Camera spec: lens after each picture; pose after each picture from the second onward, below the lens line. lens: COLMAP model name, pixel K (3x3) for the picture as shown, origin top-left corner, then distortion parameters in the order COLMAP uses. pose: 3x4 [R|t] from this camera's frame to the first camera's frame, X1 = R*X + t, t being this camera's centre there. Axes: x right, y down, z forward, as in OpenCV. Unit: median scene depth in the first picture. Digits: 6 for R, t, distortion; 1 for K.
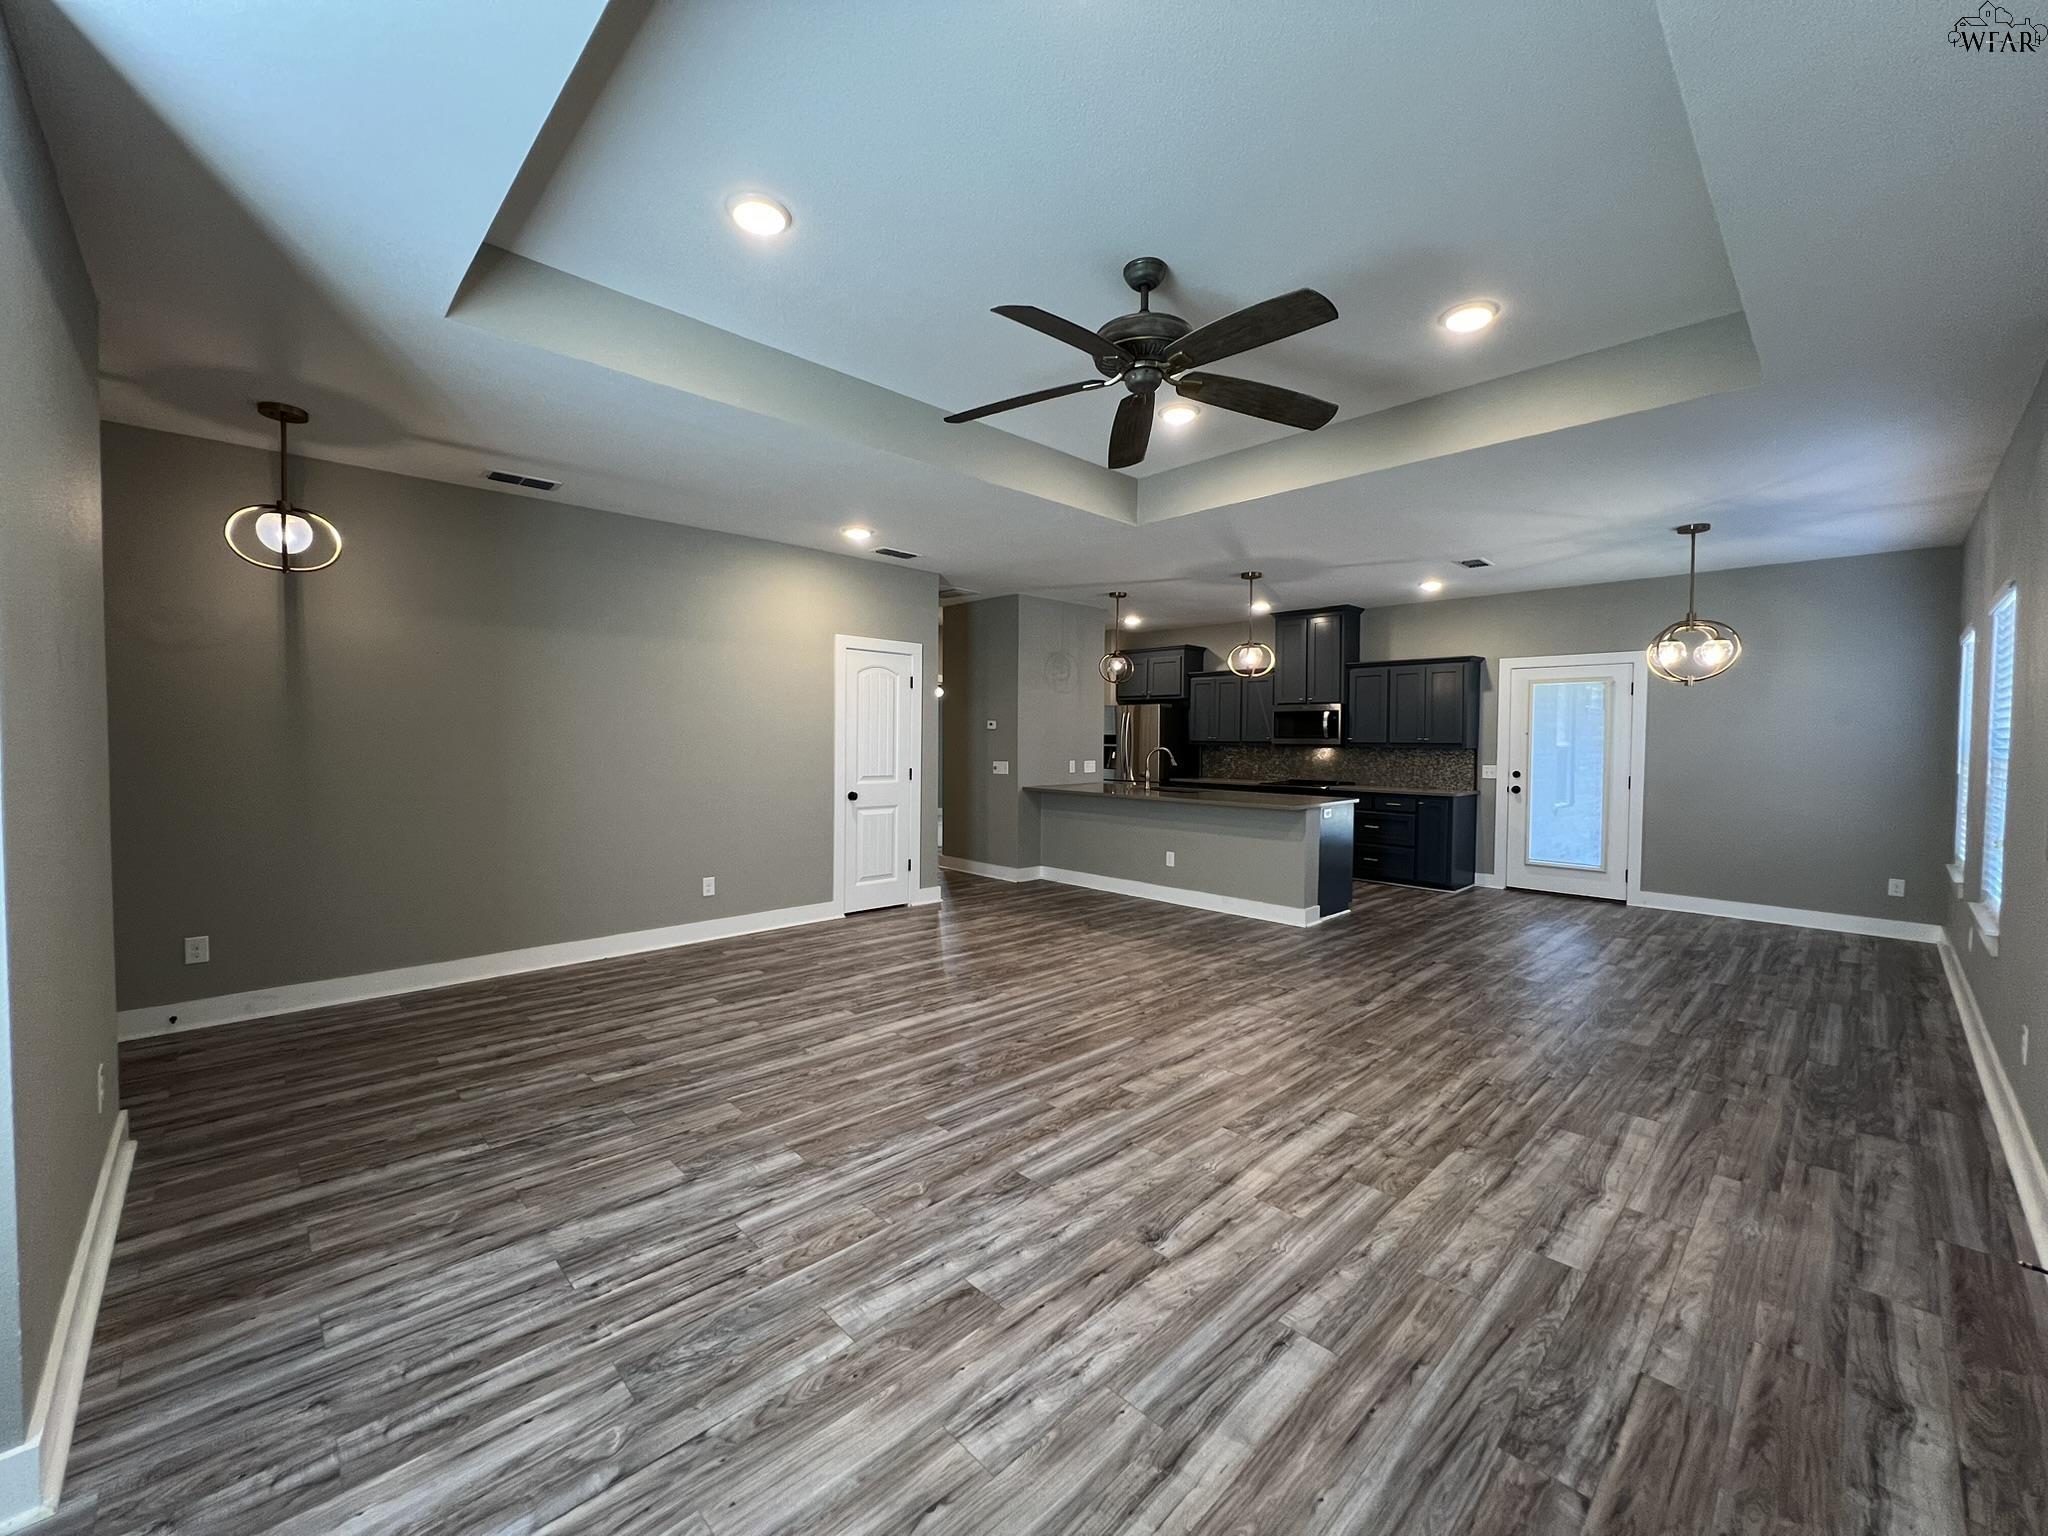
lens RADIAL K [[819.4, 0, 1017.7], [0, 819.4, 762.3], [0, 0, 1]] dist [0.000008, 0.000137]
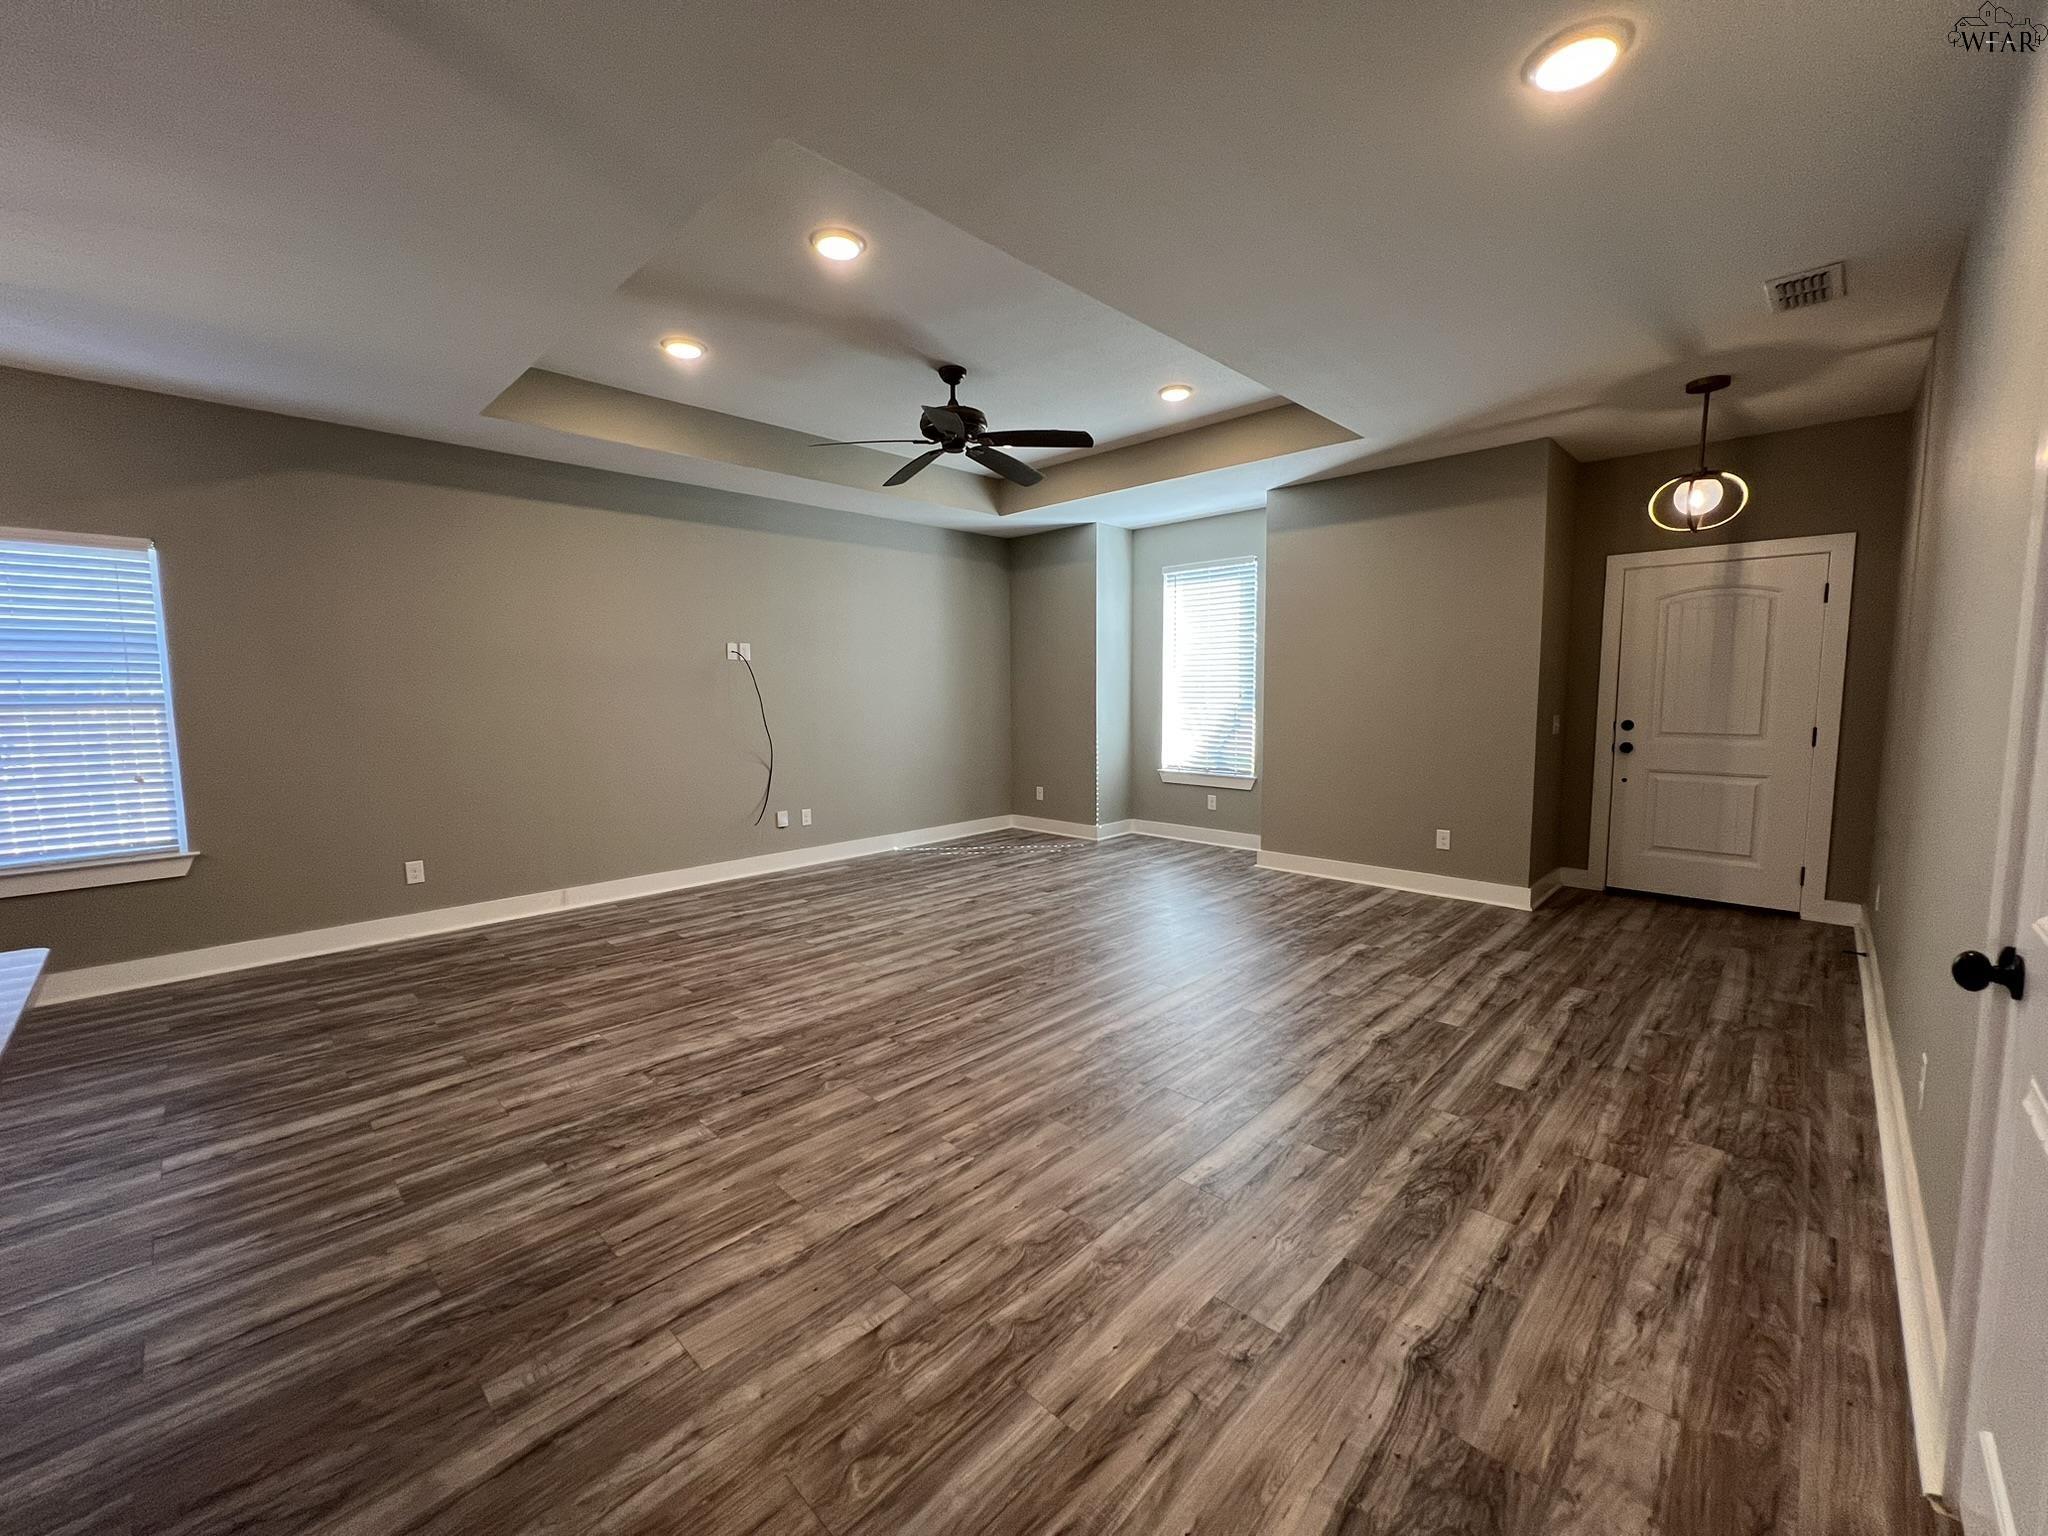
lens RADIAL K [[819.4, 0, 1017.7], [0, 819.4, 762.3], [0, 0, 1]] dist [0.000008, 0.000137]
pose [[-0.999534, 0.003694, -0.030310, 0.075806], [-0.000123, 0.992158, 0.124989, -0.065444], [0.030534, 0.124935, -0.991695, 2.323290]]
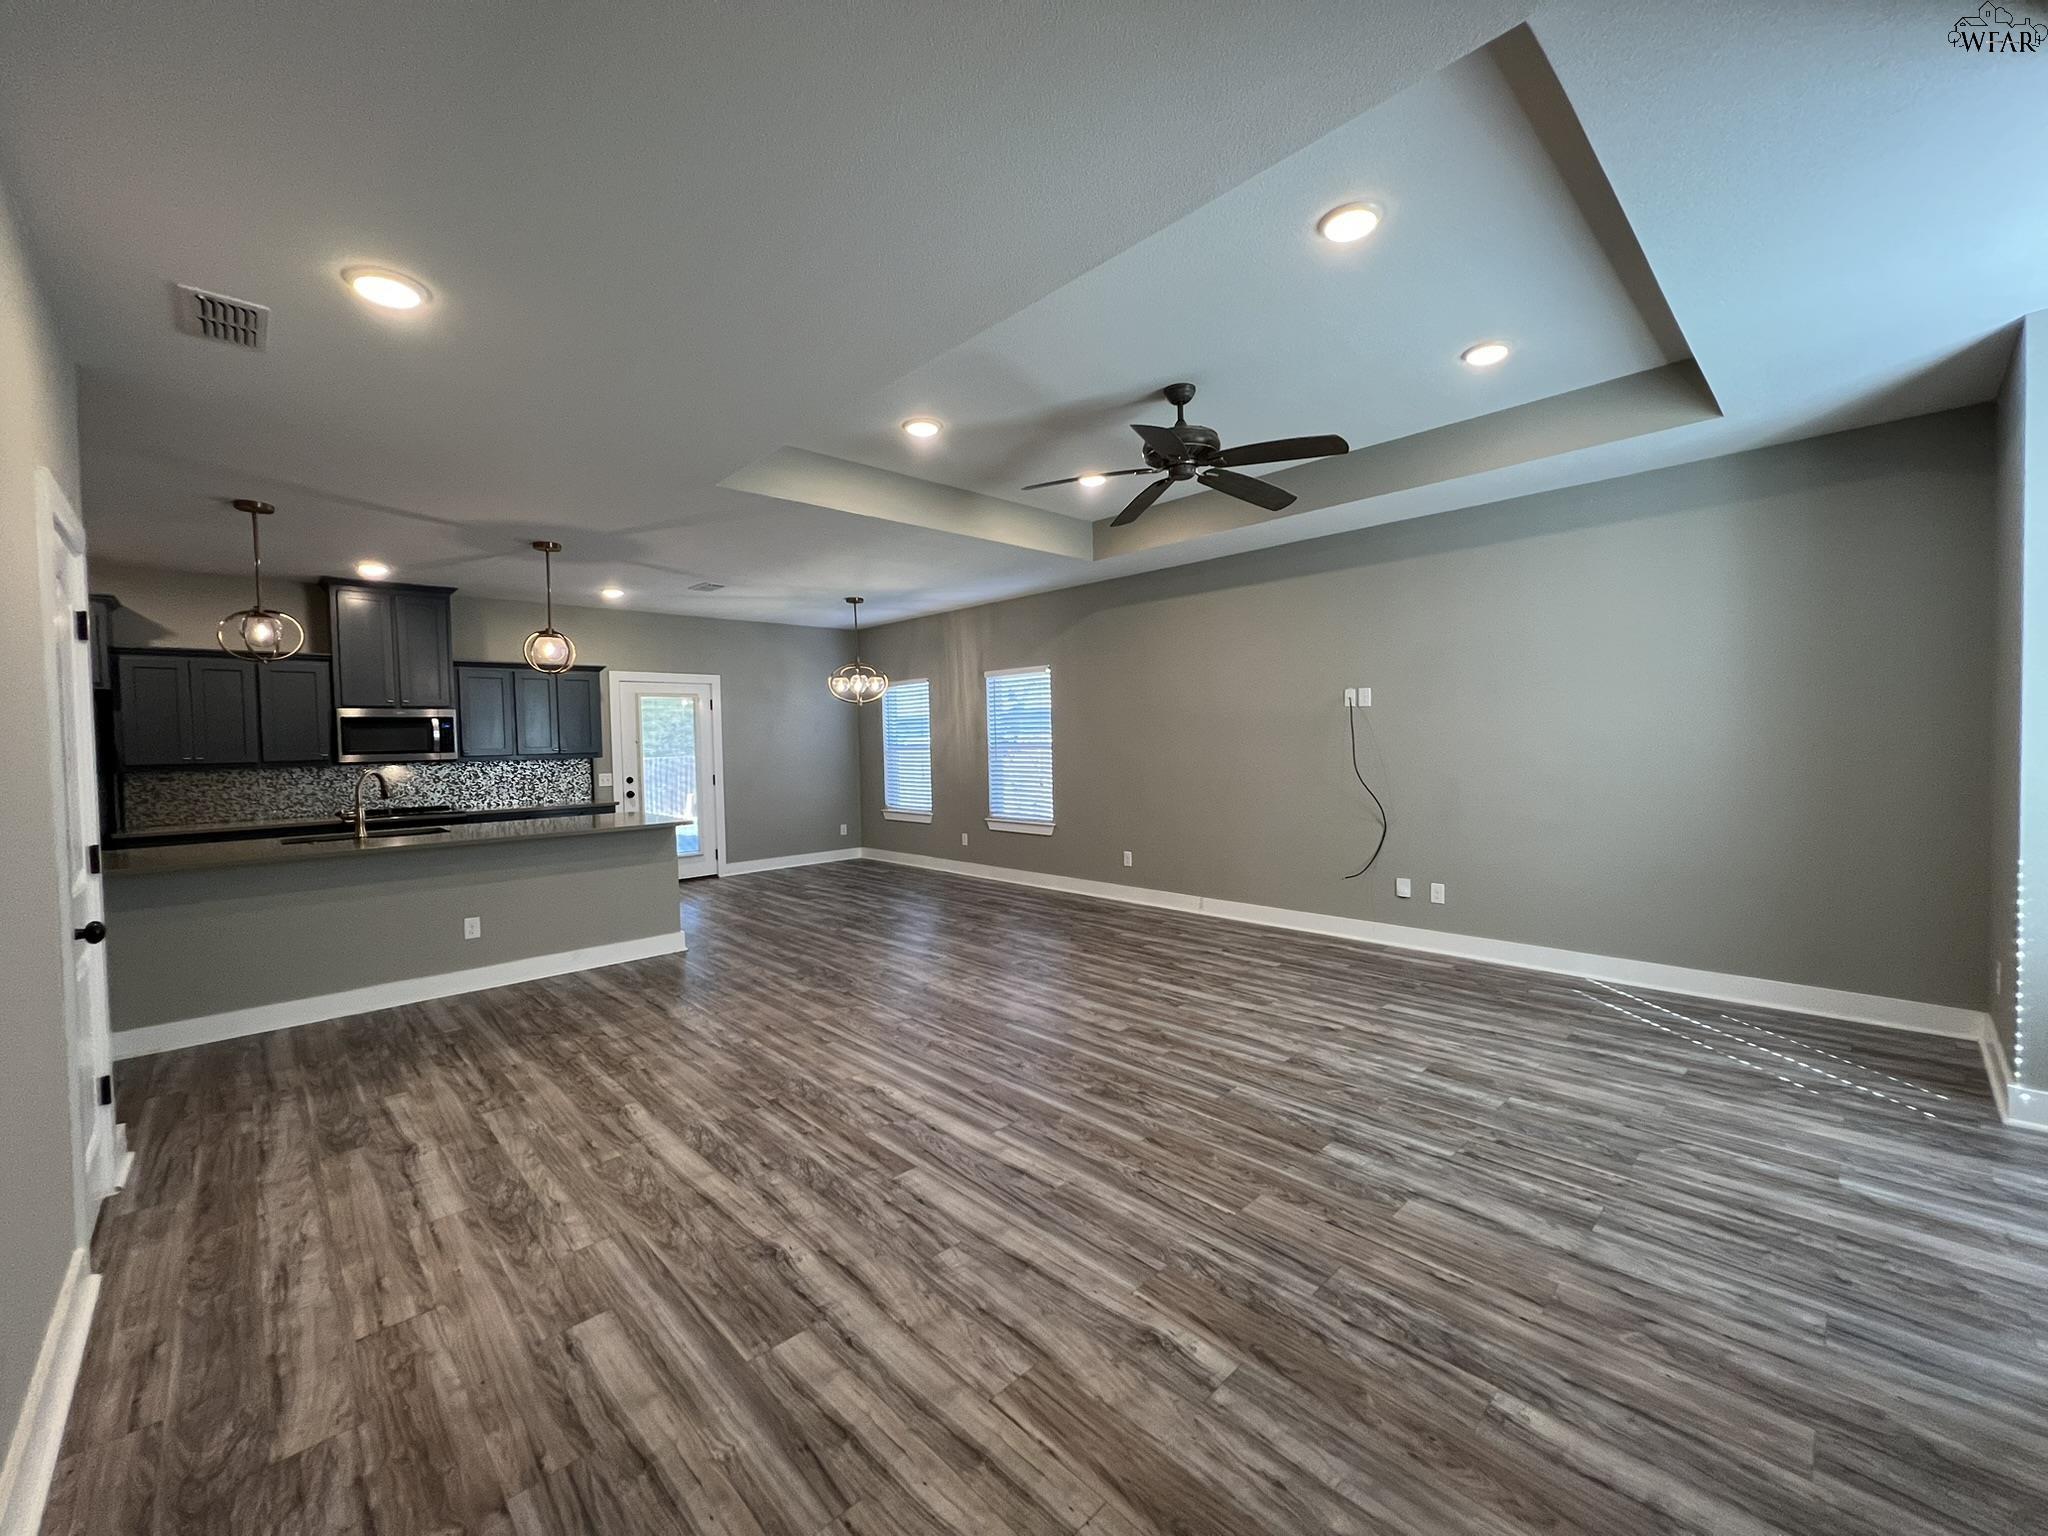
lens RADIAL K [[819.4, 0, 1017.7], [0, 819.4, 762.3], [0, 0, 1]] dist [0.000008, 0.000137]
pose [[0.002351, -0.035901, 0.999353, -1.087818], [0.053346, 0.997937, 0.035725, -0.046157], [-0.998573, 0.053228, 0.004261, 1.159361]]
